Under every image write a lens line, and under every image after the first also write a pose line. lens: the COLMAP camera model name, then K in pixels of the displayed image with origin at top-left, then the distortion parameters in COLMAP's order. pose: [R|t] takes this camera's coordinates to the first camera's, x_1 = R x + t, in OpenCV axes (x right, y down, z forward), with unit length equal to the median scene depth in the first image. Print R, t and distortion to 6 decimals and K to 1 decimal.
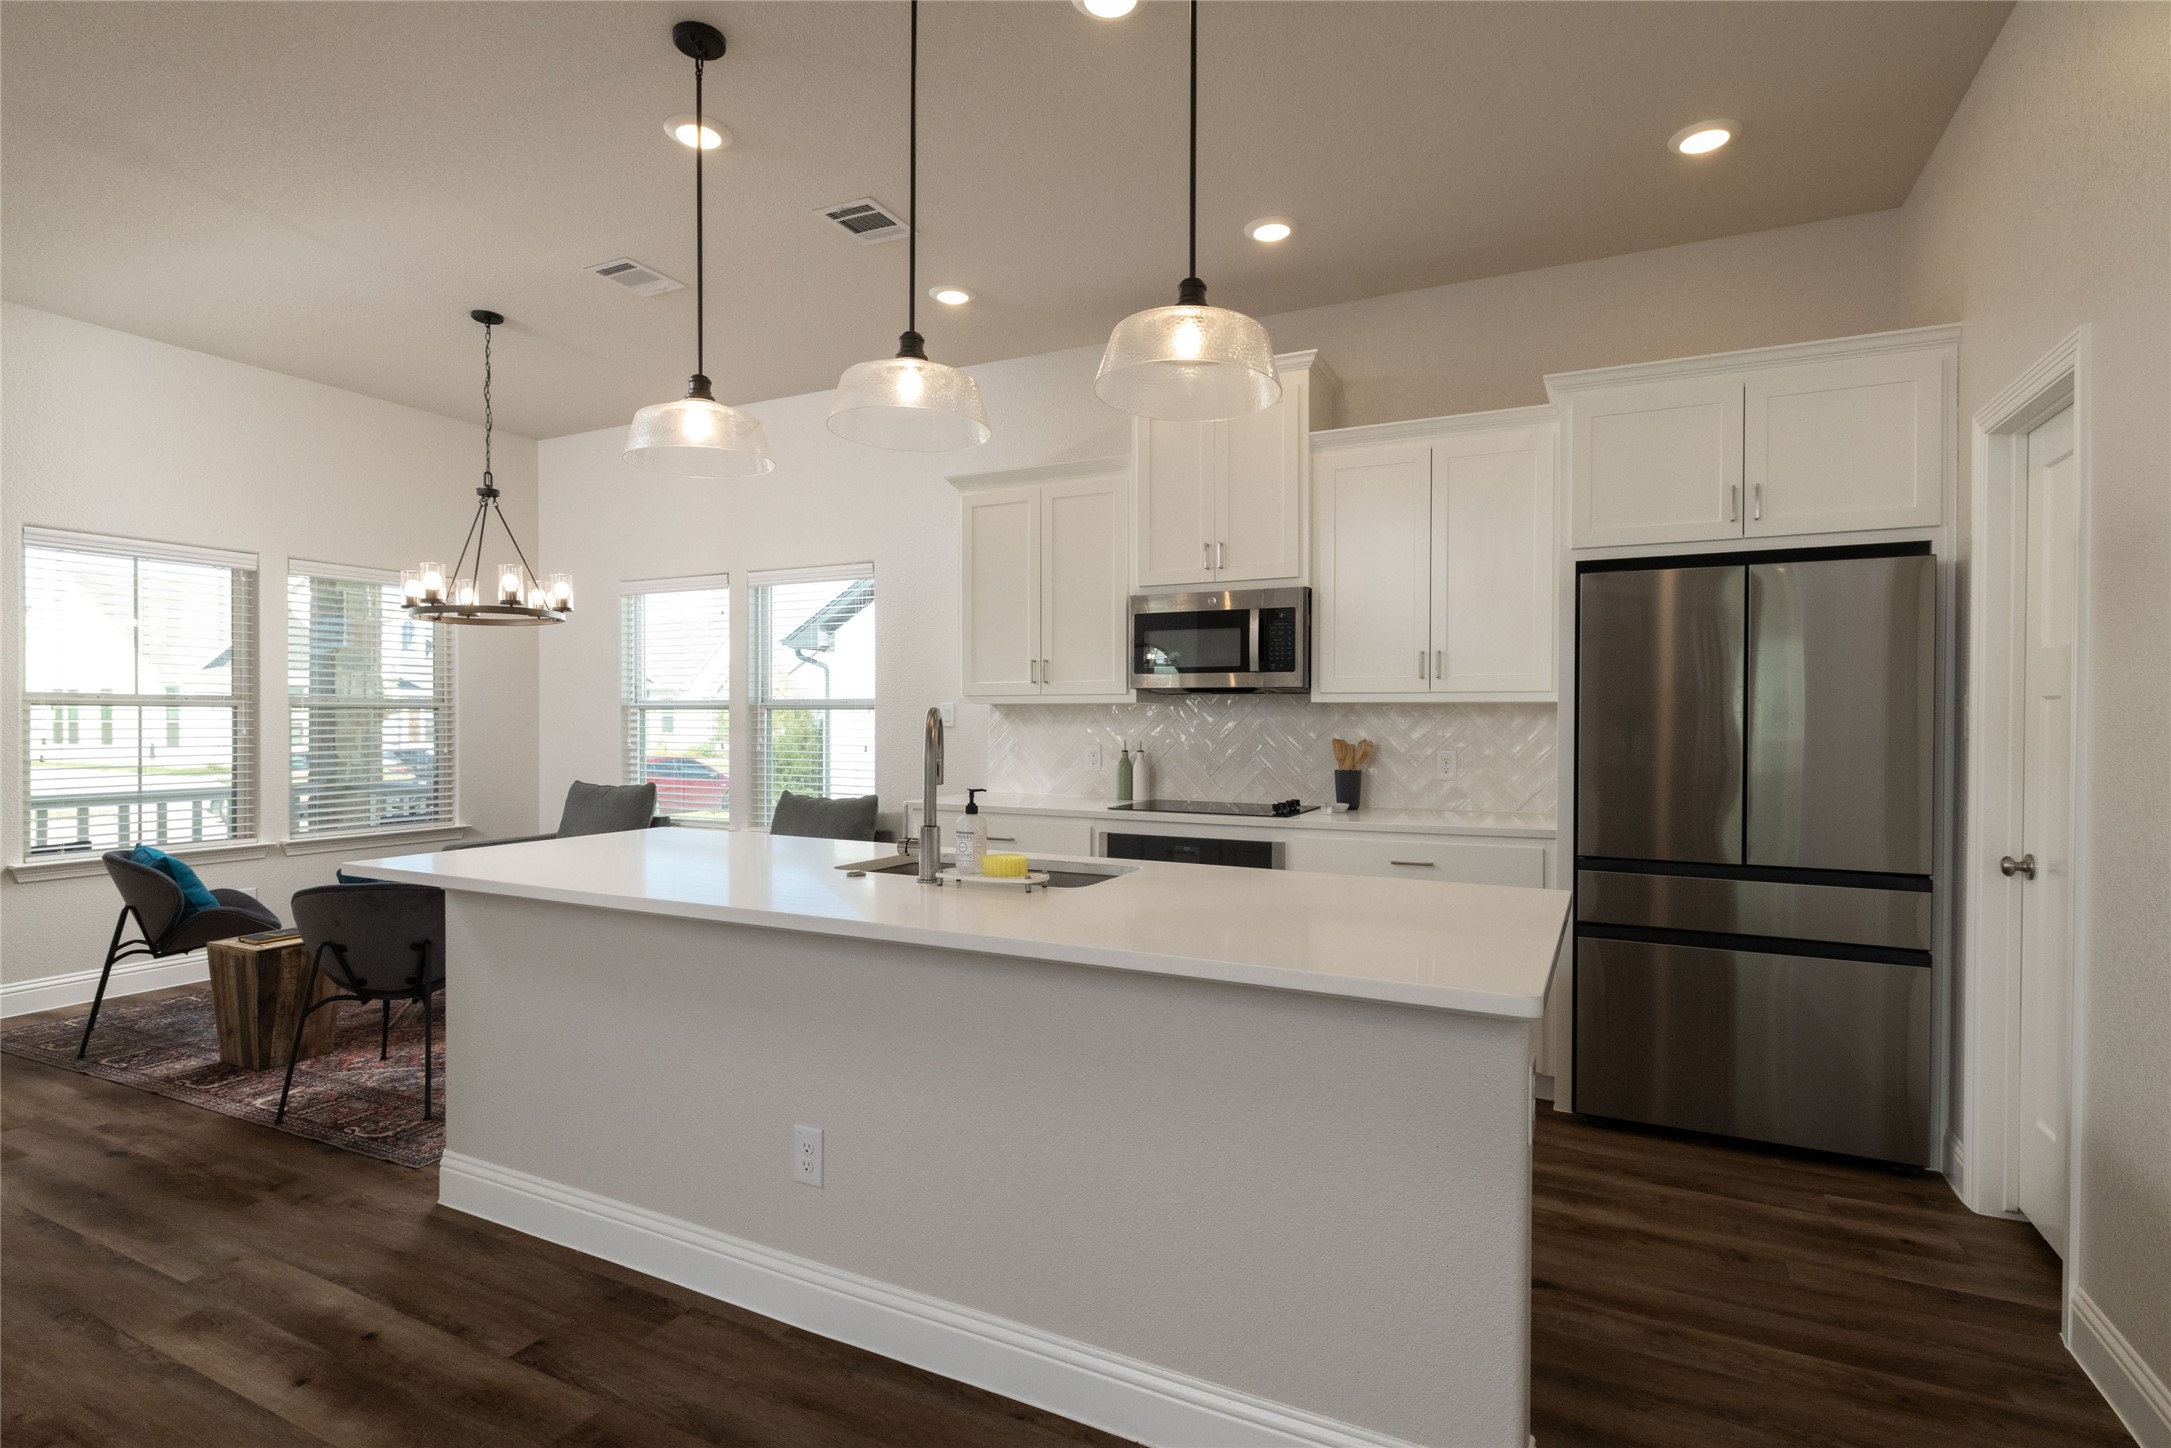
lens RADIAL K [[1057.4, 0, 1085.5], [0, 1057.4, 724.0], [0, 0, 1]] dist [0.001134, 0.000132]
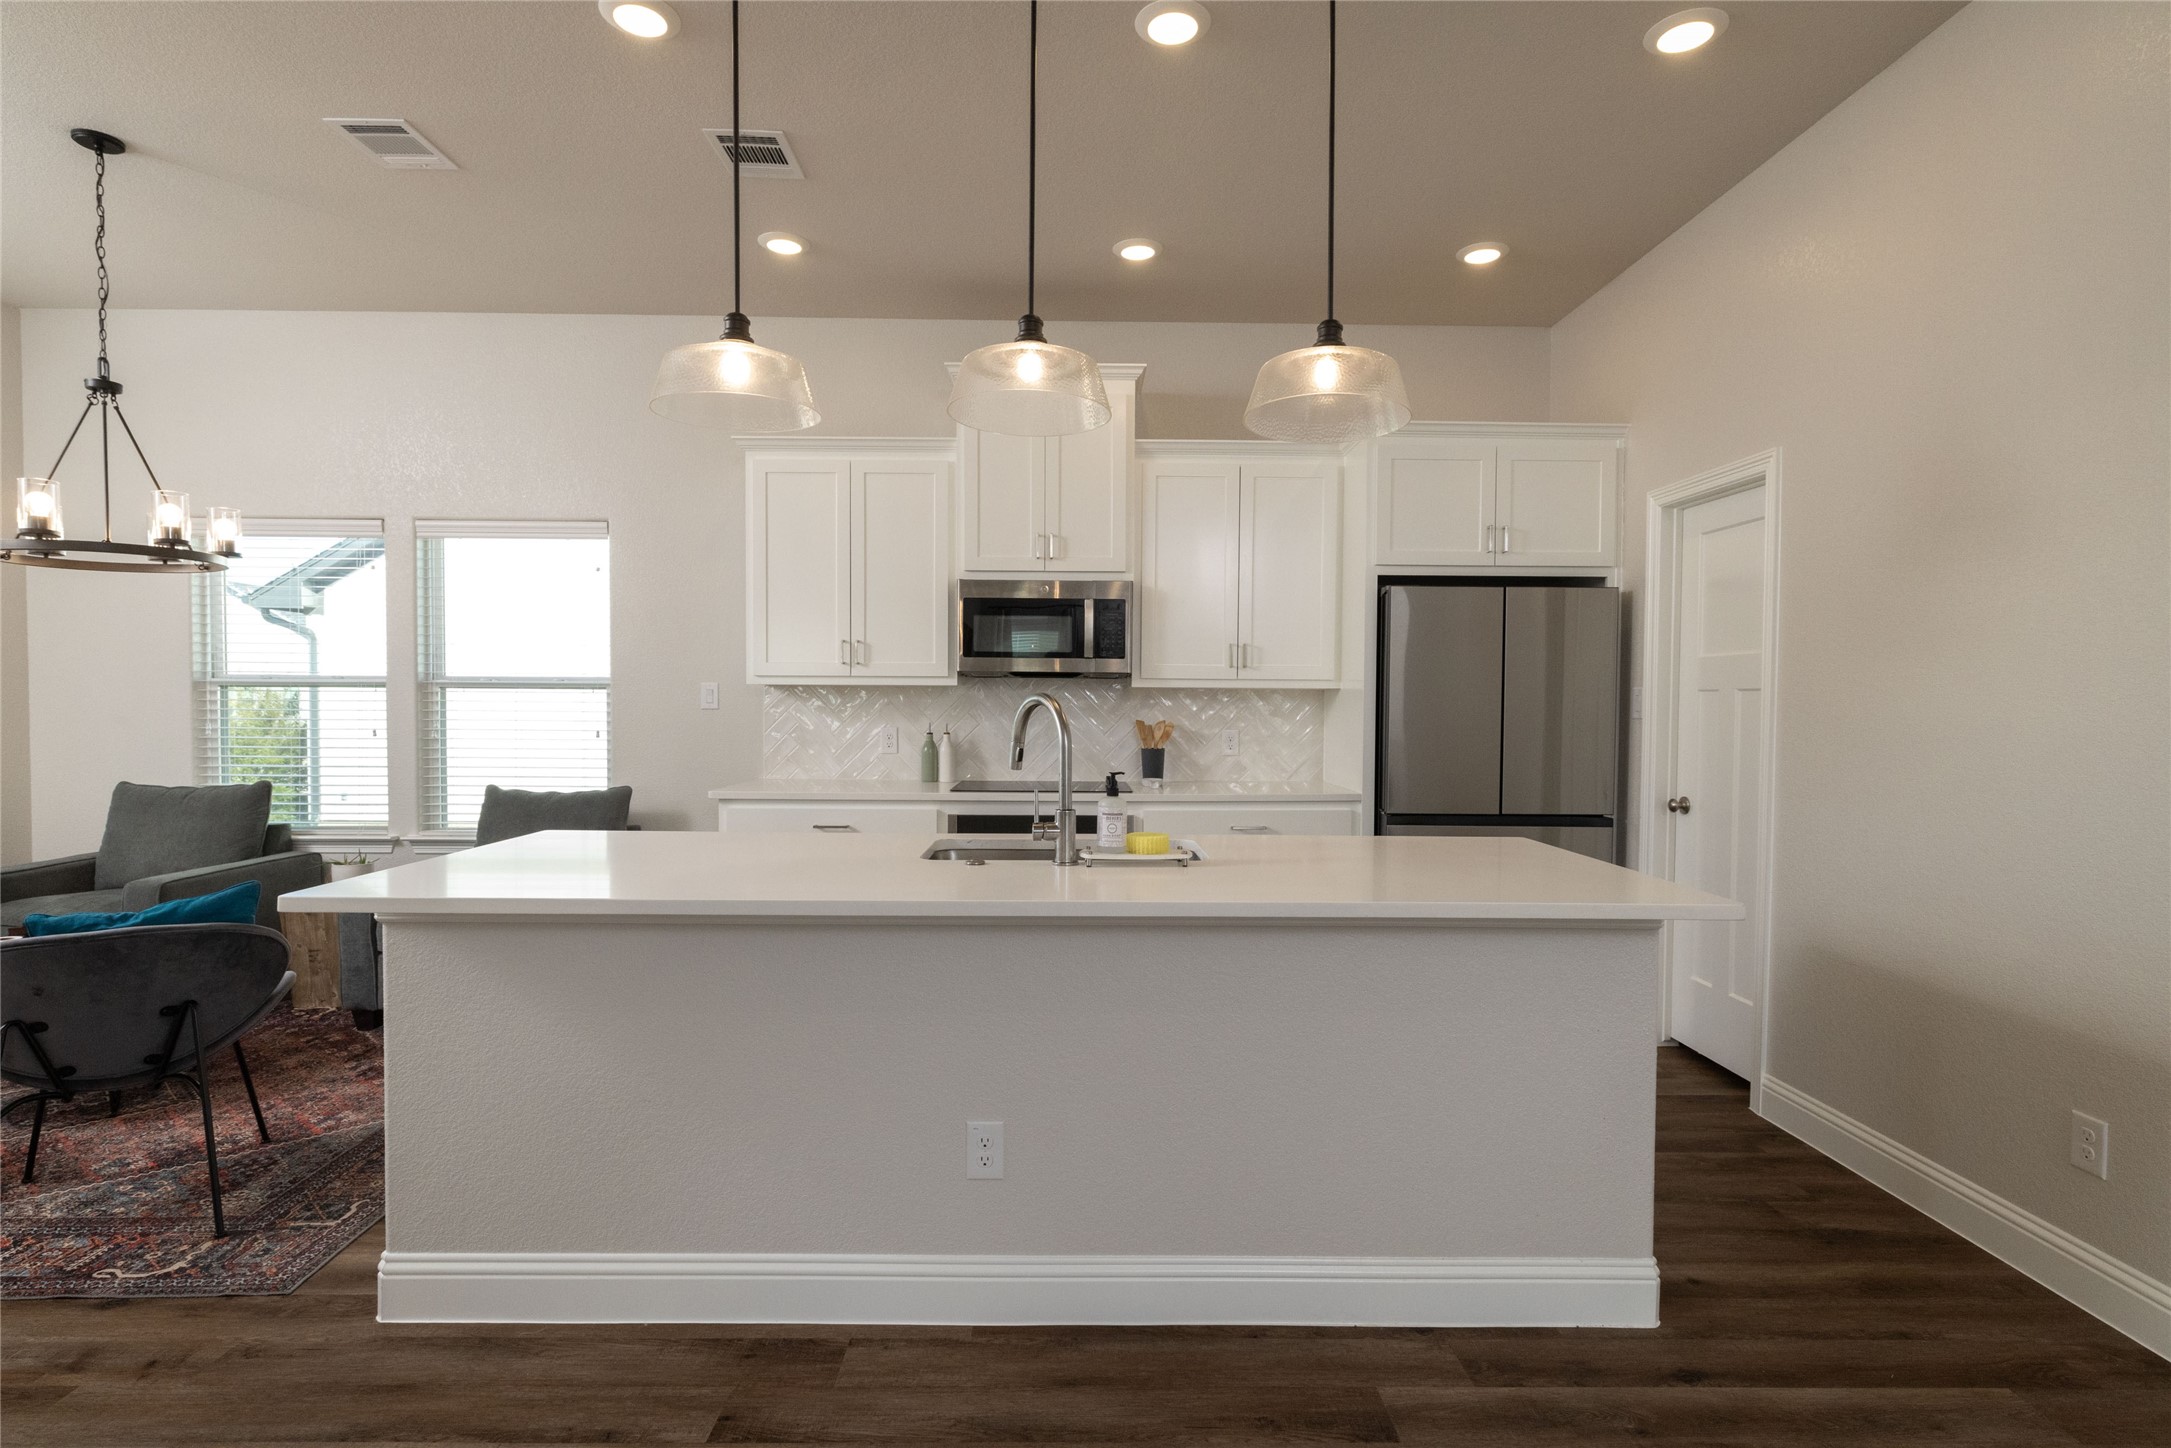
lens RADIAL K [[1057.4, 0, 1085.5], [0, 1057.4, 724.0], [0, 0, 1]] dist [0.001134, 0.000132]
pose [[0.888737, -0.007459, 0.458356, -0.335513], [-0.001480, 0.999816, 0.019140, -0.003170], [-0.458415, -0.017689, 0.888562, 0.049906]]
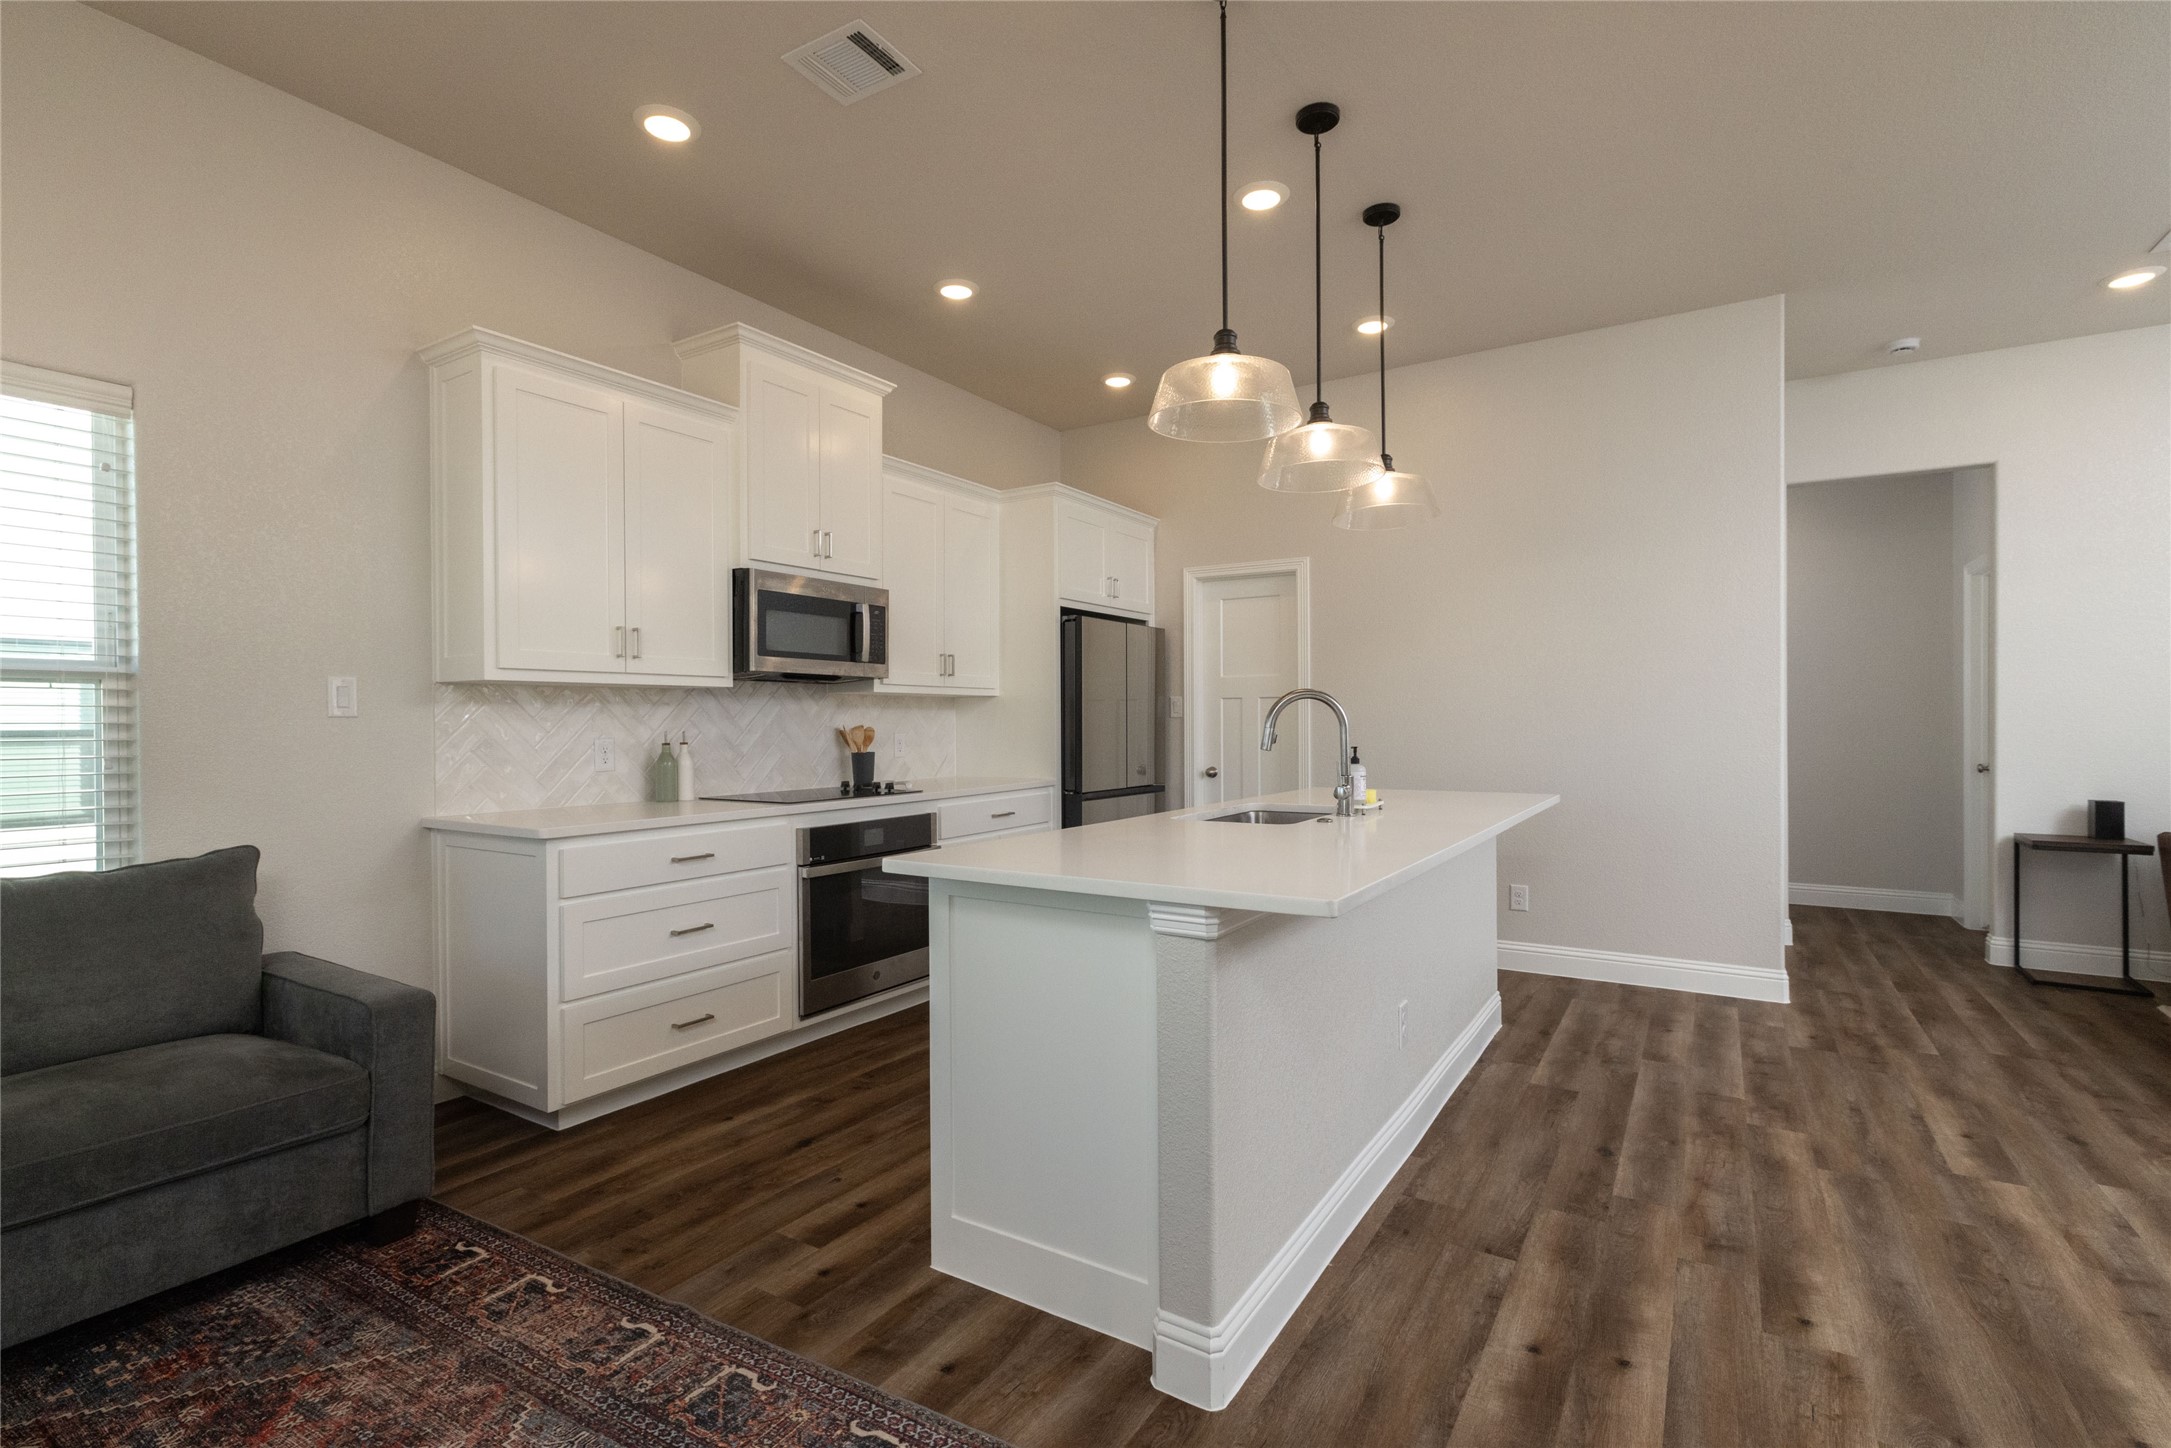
lens RADIAL K [[999.8, 0, 1085.5], [0, 999.8, 724.0], [0, 0, 1]] dist [-0.000647, 0.000022]
pose [[0.102523, -0.004304, 0.994721, -0.829172], [0.013172, 0.999909, 0.002969, 0.013120], [-0.994643, 0.012798, 0.102570, 0.677692]]
